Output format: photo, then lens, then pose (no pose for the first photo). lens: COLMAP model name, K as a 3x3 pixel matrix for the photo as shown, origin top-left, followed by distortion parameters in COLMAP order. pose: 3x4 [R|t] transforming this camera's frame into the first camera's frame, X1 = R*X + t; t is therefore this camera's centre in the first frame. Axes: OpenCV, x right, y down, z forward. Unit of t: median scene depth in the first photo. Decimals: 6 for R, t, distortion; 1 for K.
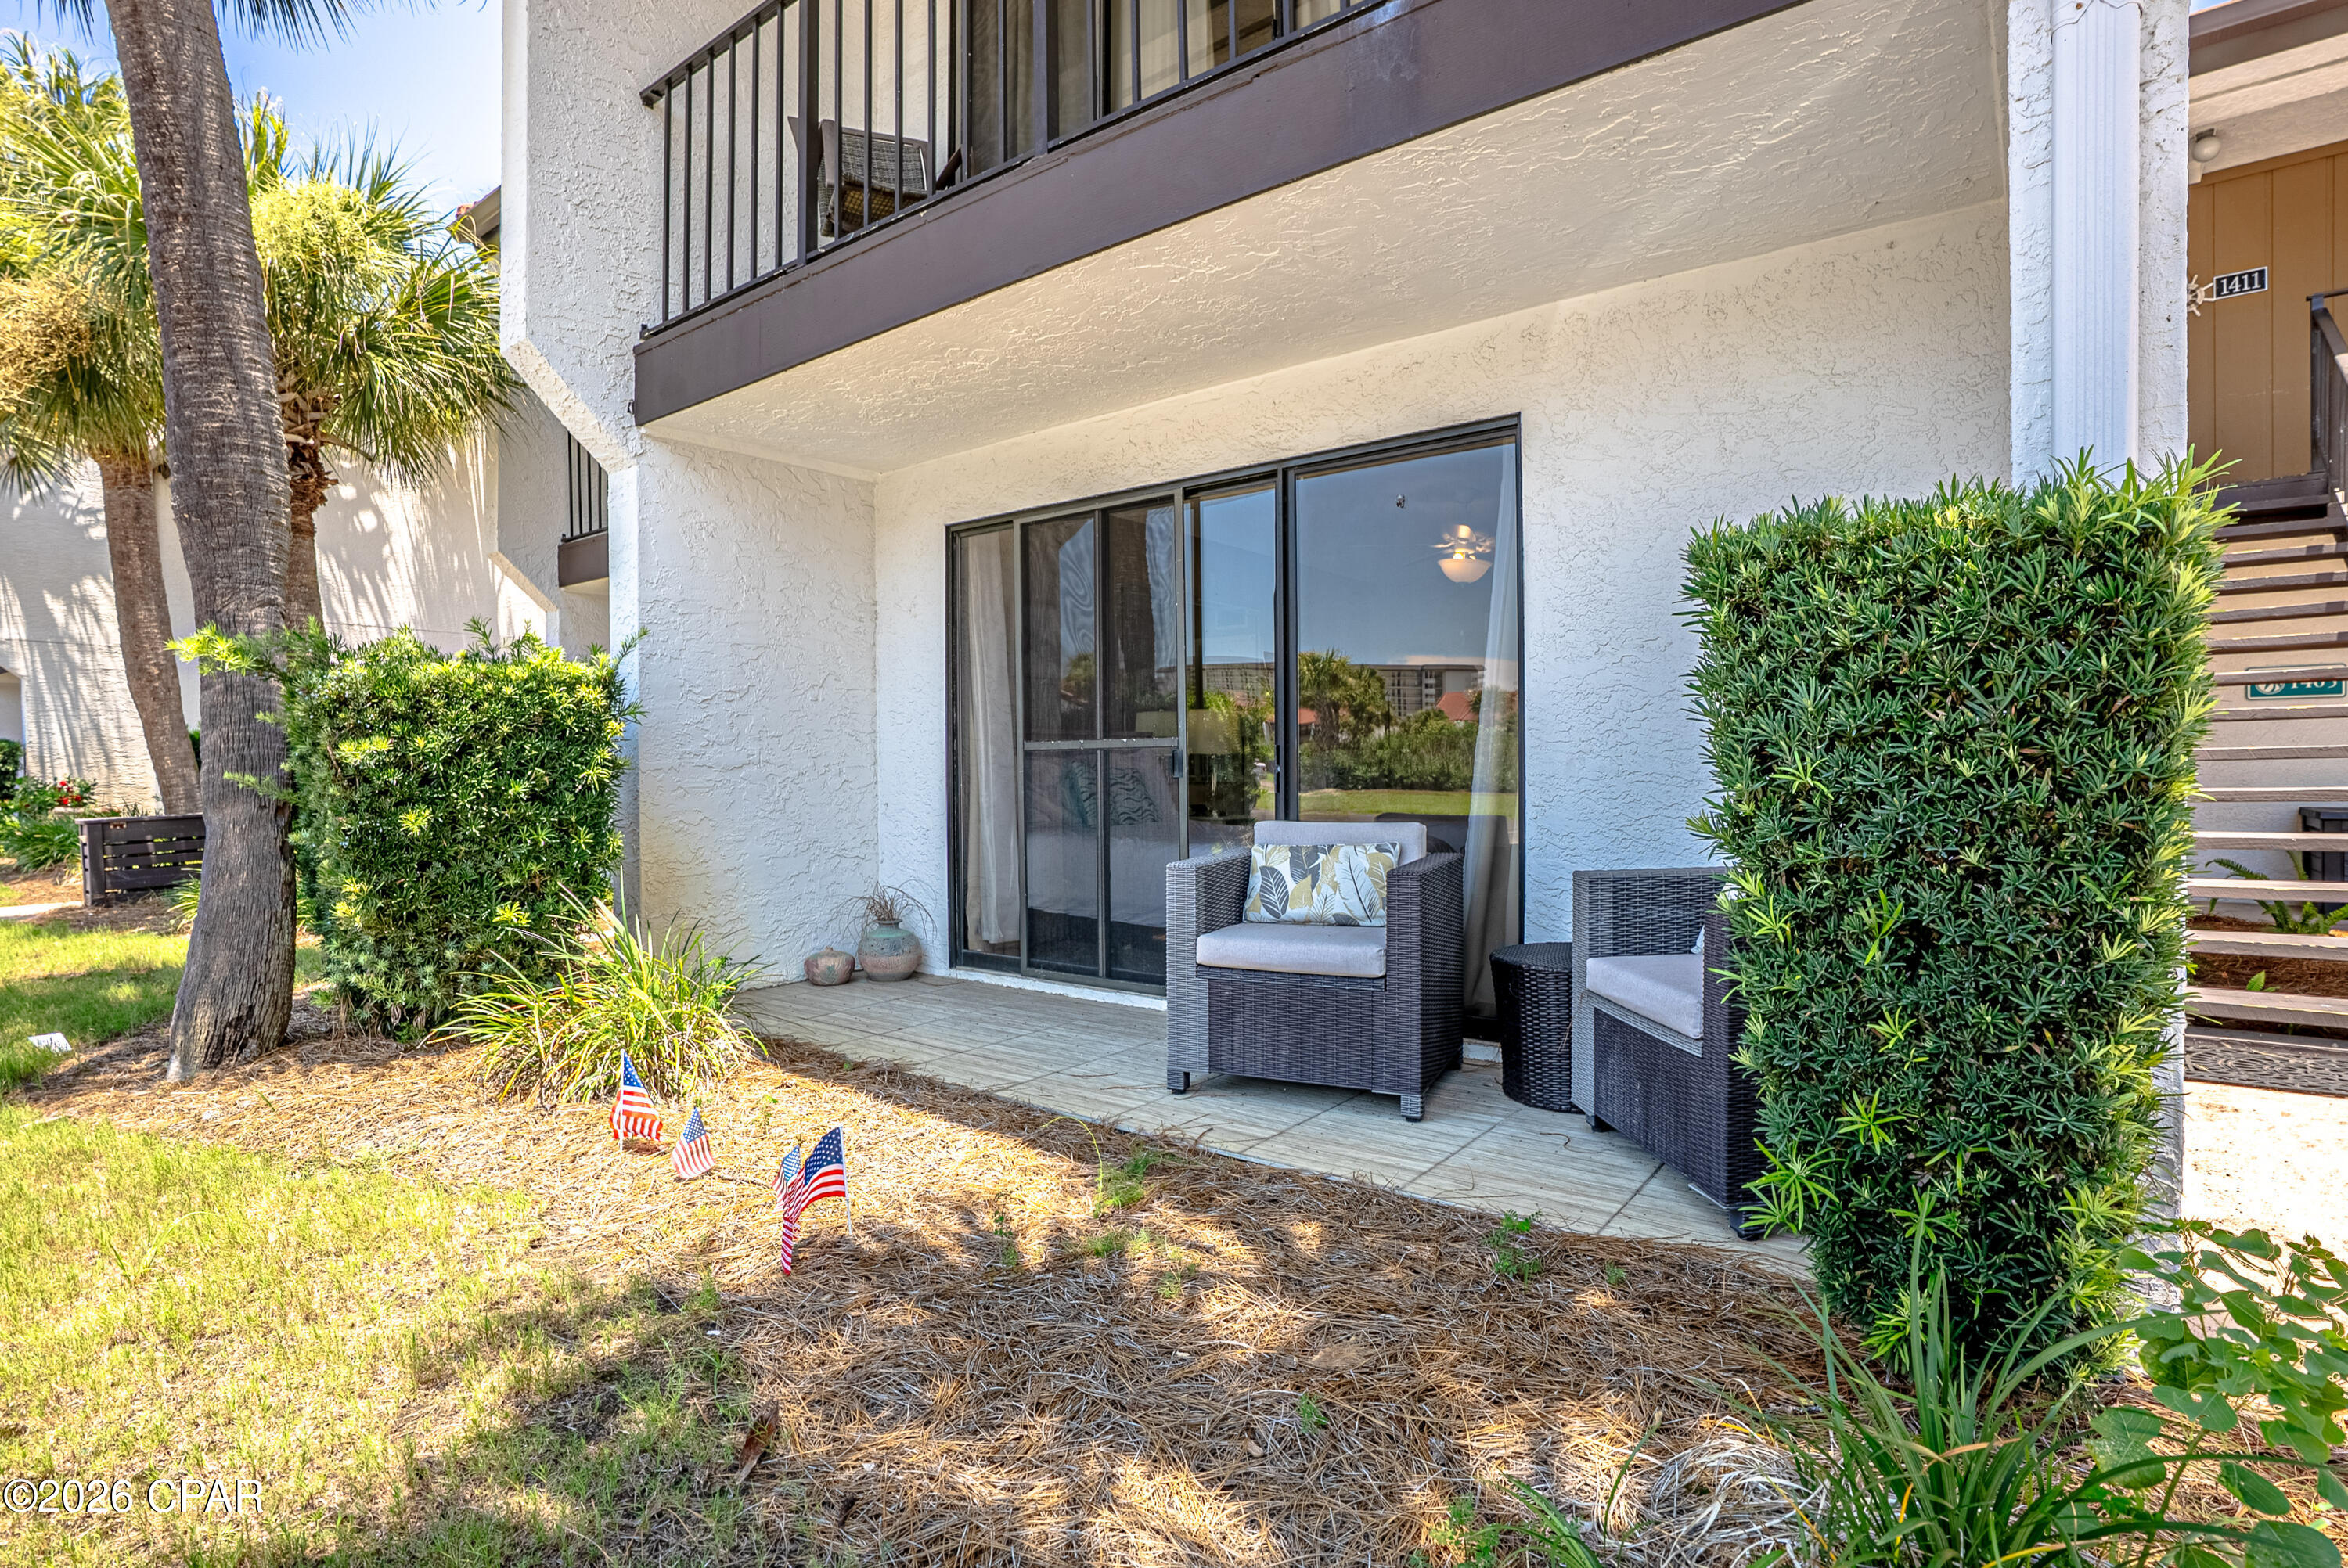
lens RADIAL K [[1171.3, 0, 1162.7], [0, 1171.3, 783.1], [0, 0, 1]] dist [-0.041678, 0.012920]
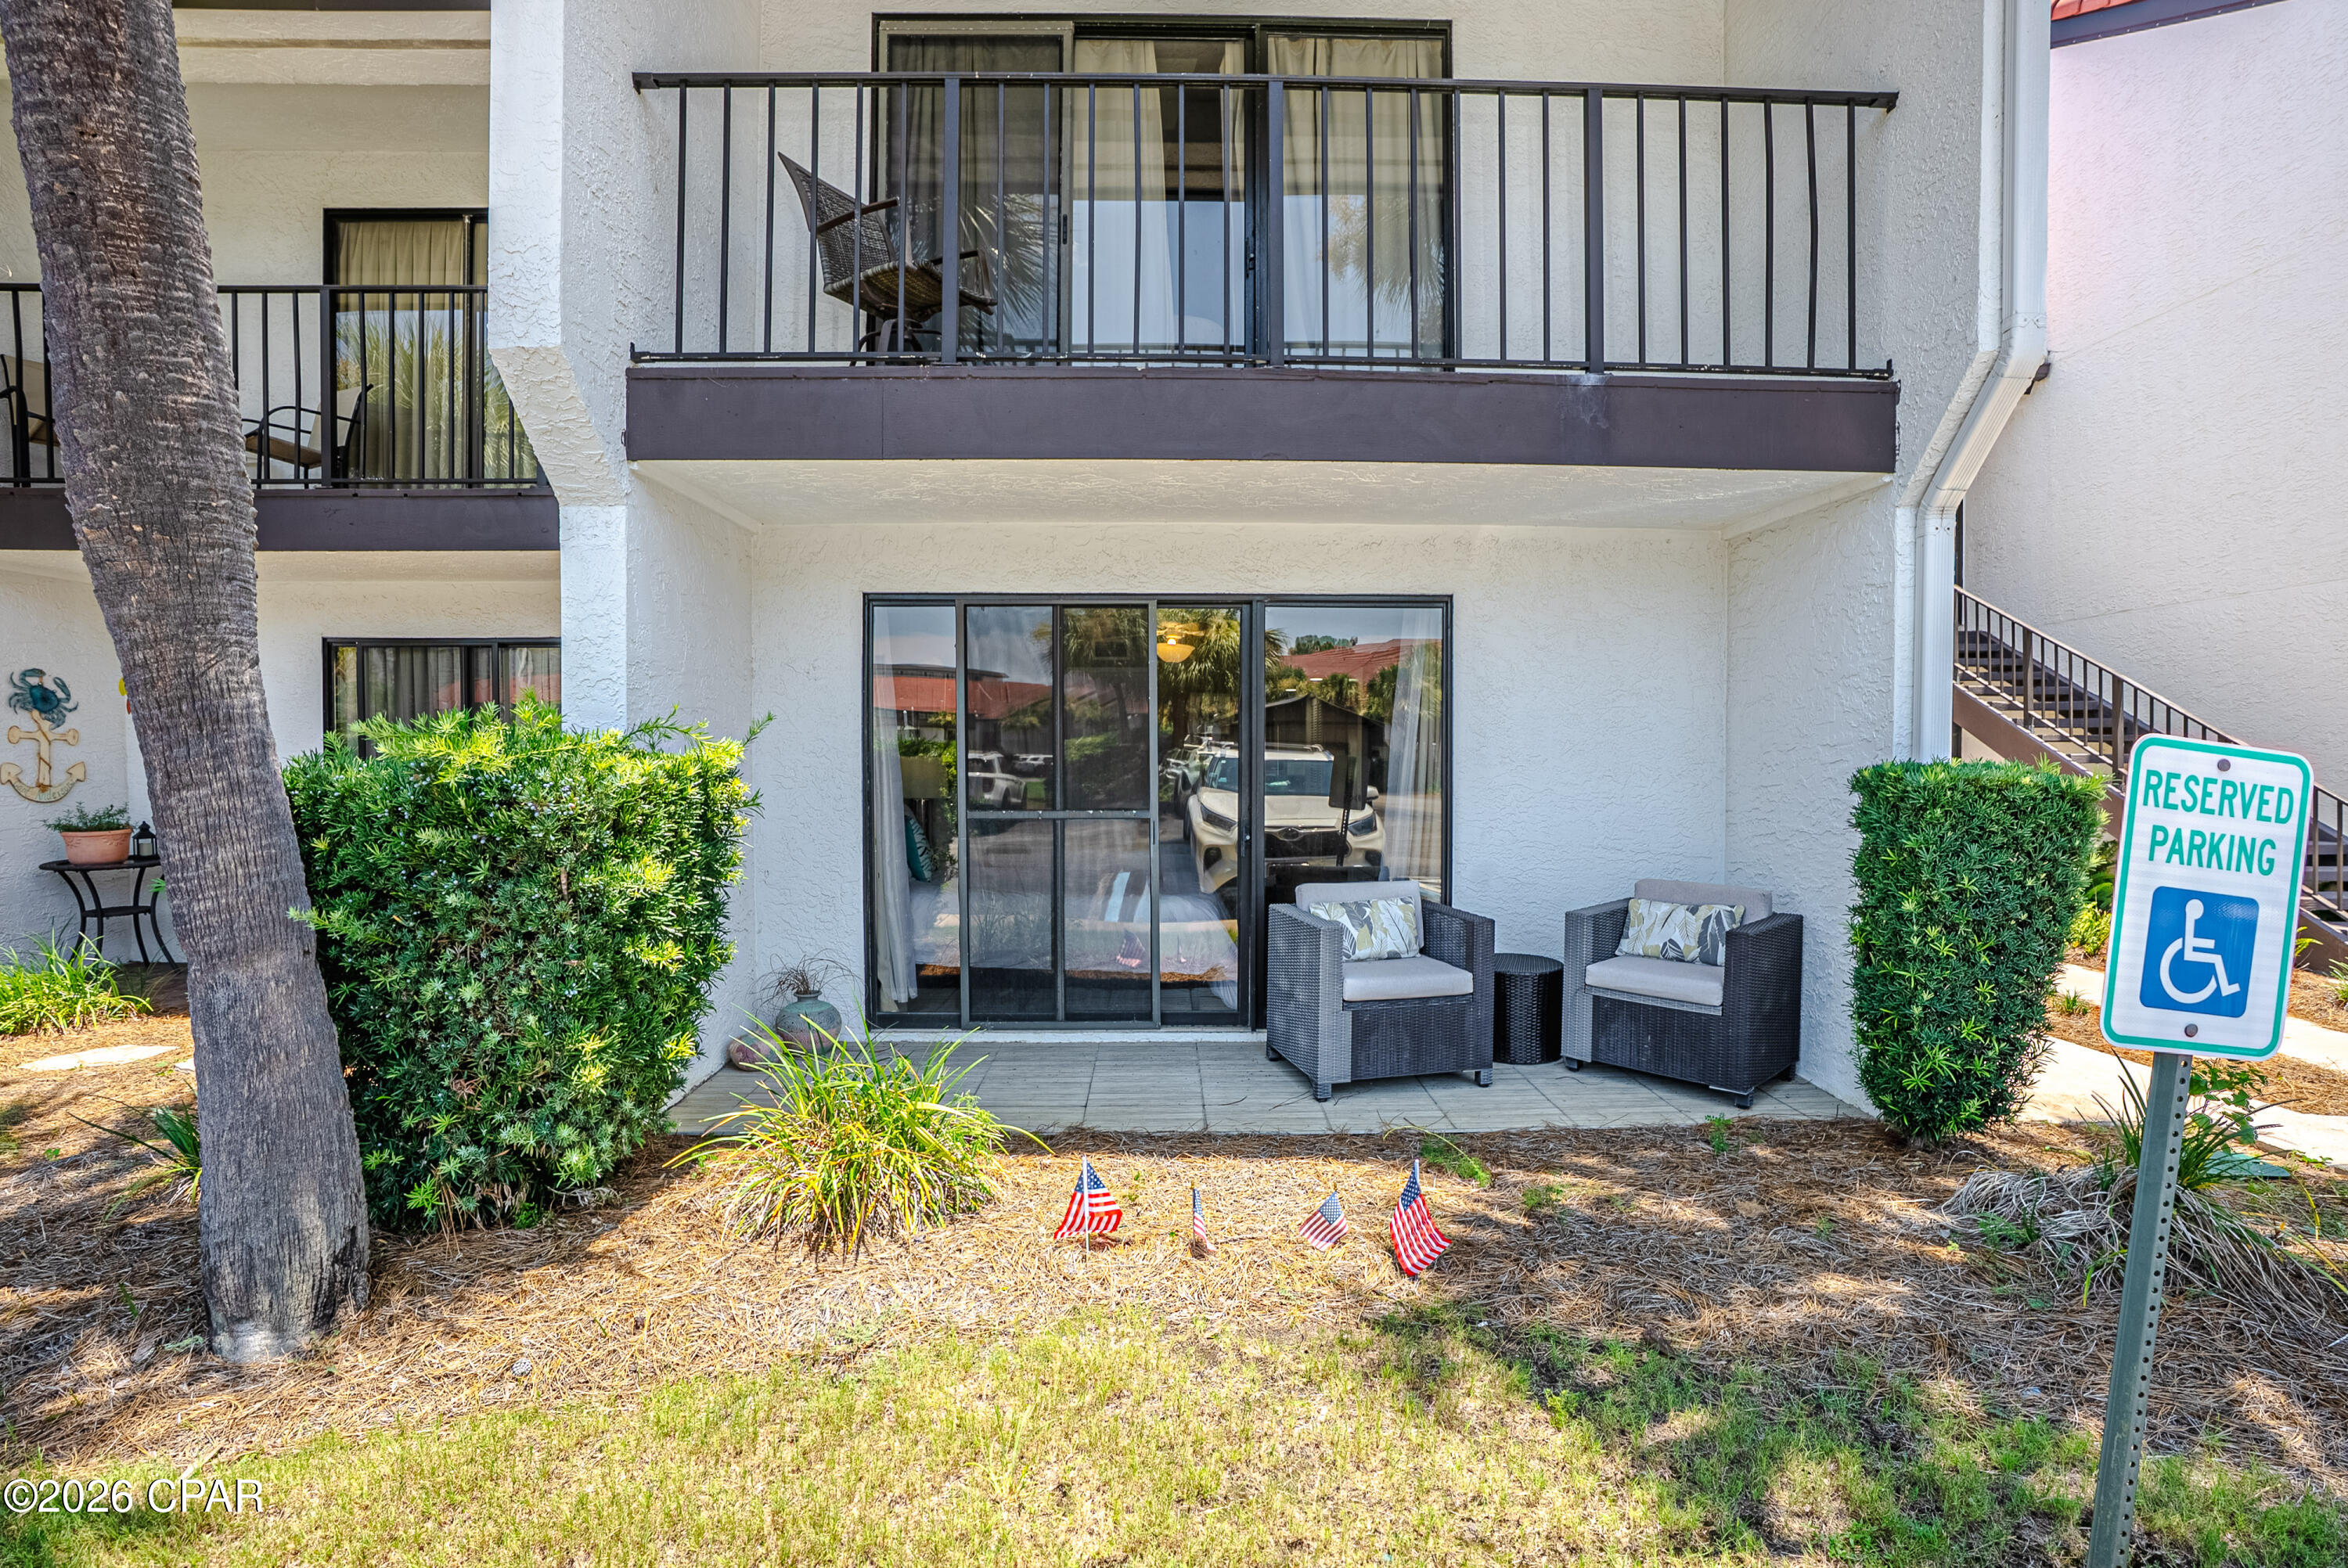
lens RADIAL K [[1109.2, 0, 1175.4], [0, 1109.2, 784.6], [0, 0, 1]] dist [-0.059882, 0.018501]
pose [[0.773868, -0.010331, 0.633263, -0.870885], [0.001926, 0.999901, 0.013959, -0.103421], [-0.633344, -0.009582, 0.773811, 0.149489]]
